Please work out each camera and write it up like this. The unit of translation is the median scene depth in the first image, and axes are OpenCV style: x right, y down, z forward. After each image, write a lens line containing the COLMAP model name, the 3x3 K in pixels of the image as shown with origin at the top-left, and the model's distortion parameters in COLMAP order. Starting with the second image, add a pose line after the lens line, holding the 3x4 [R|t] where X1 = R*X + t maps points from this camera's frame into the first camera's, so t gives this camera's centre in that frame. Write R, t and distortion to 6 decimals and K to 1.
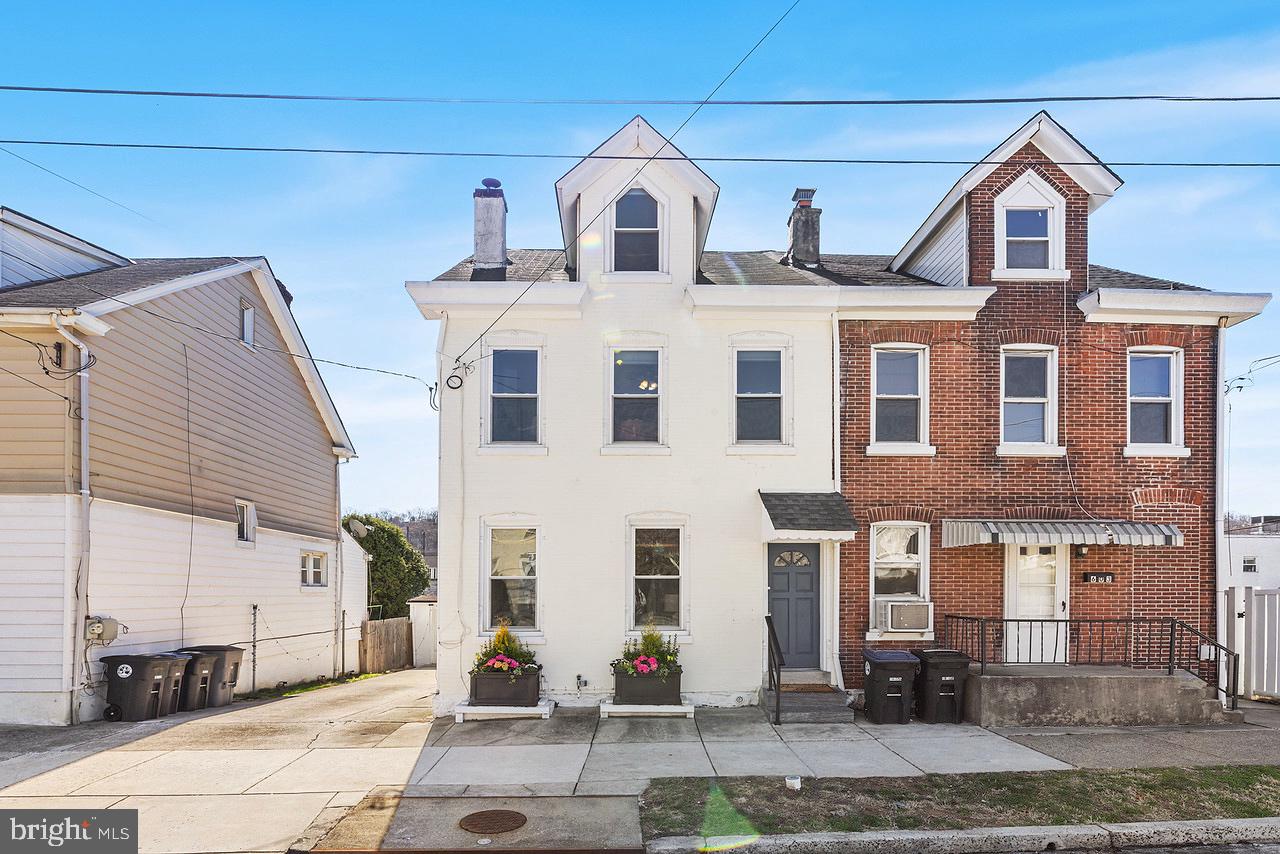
lens RADIAL K [[724.3, 0, 640.3], [0, 724.3, 425.9], [0, 0, 1]] dist [0.001919, -0.001435]
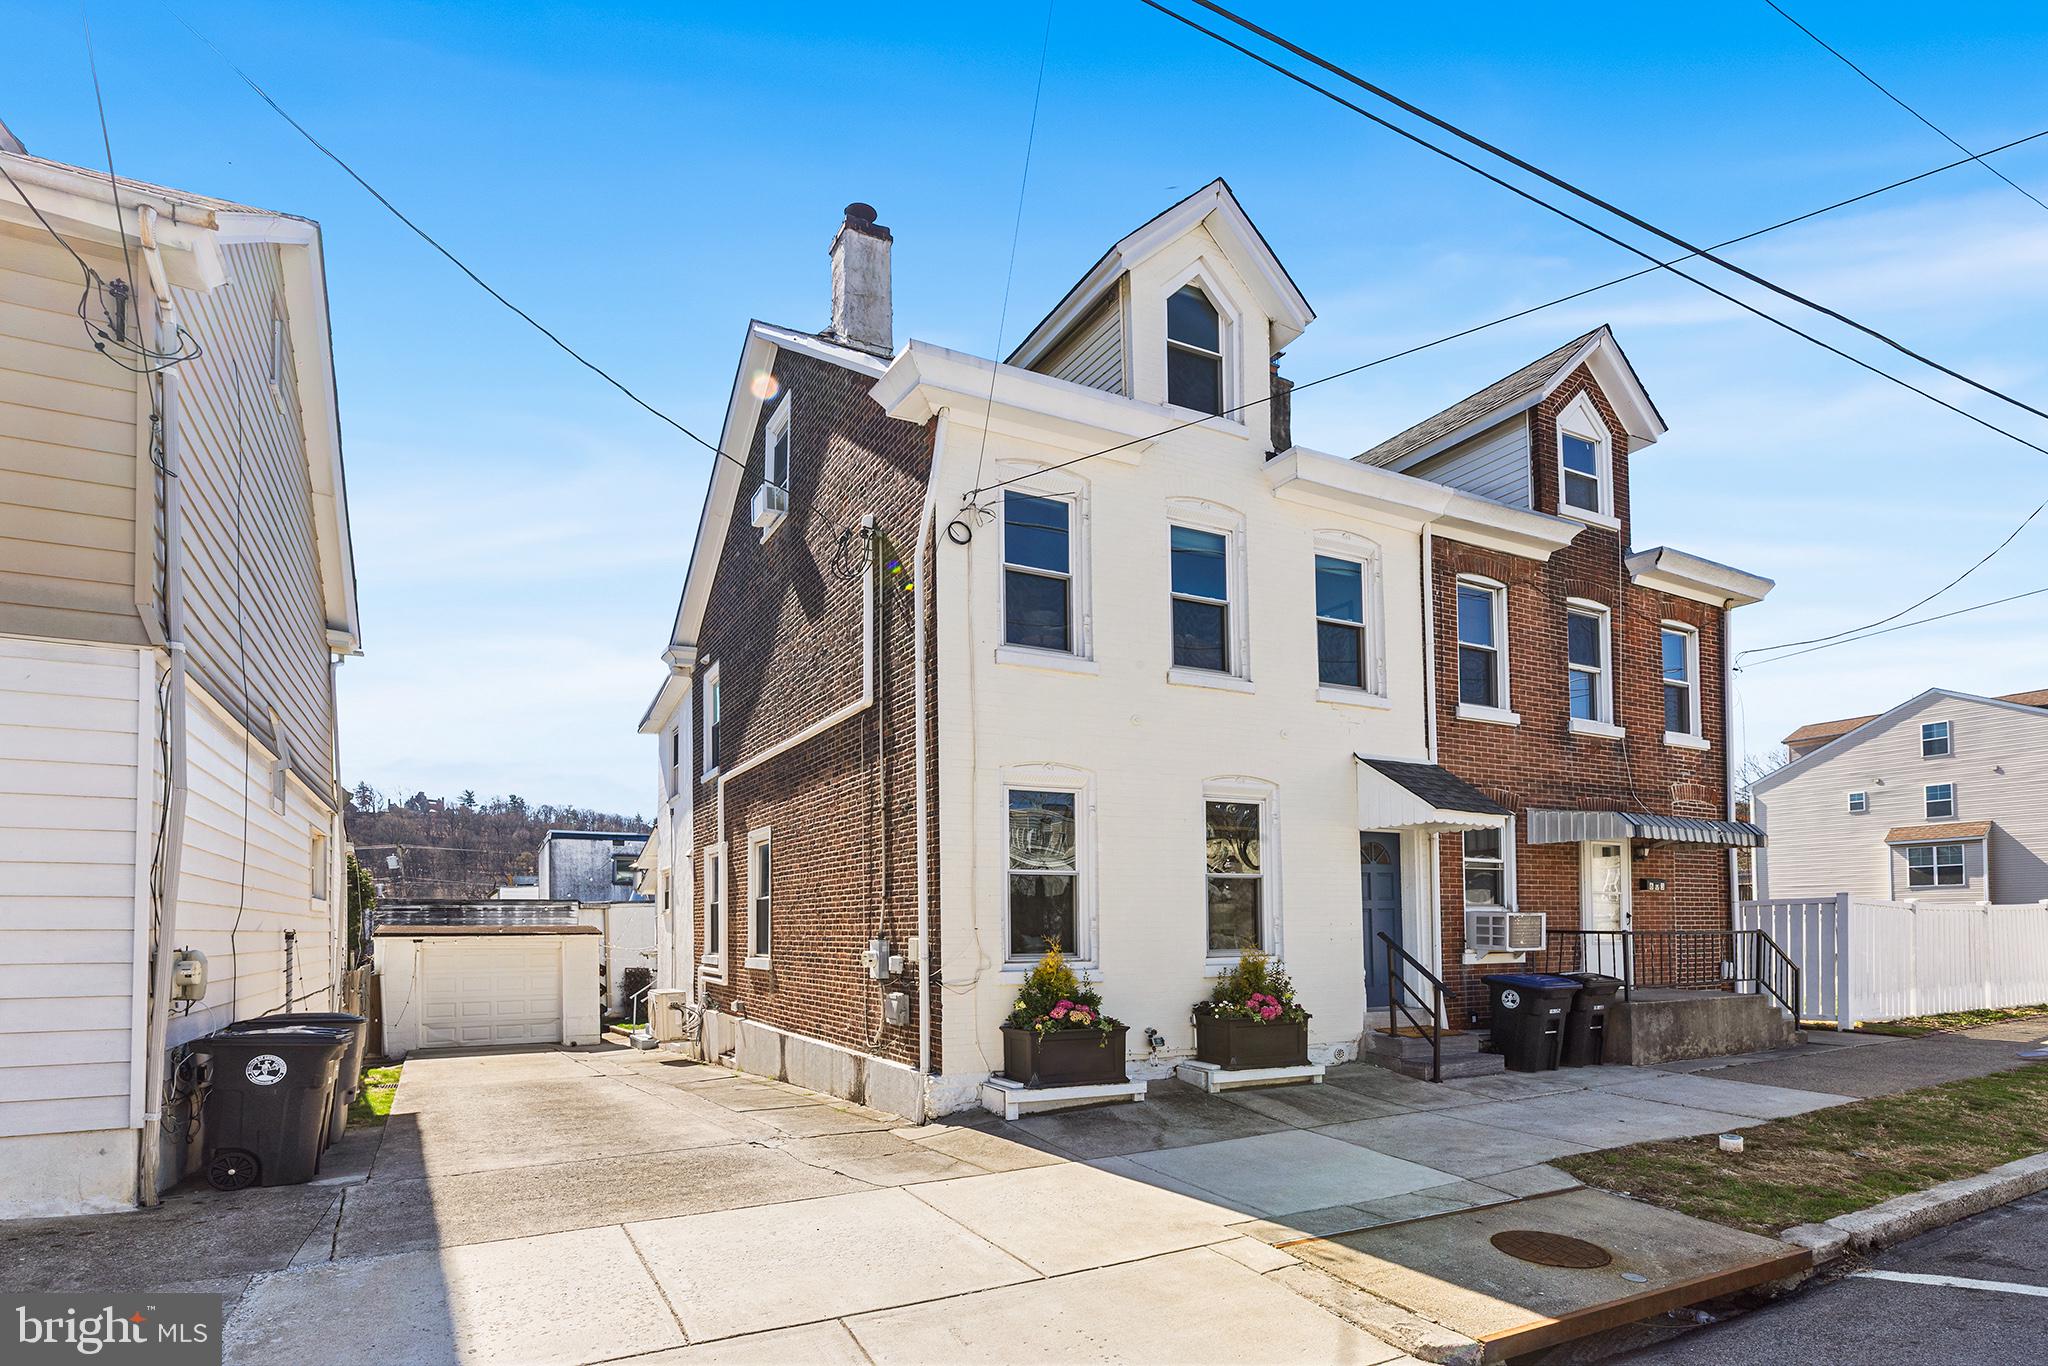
lens RADIAL K [[1044.0, 0, 1023.0], [0, 1044.0, 684.9], [0, 0, 1]] dist [-0.002212, 0.002172]
pose [[0.892055, 0.097265, 0.441337, -0.564875], [-0.094461, 0.995124, -0.028383, 0.078960], [-0.441945, -0.016370, 0.896893, 0.229403]]
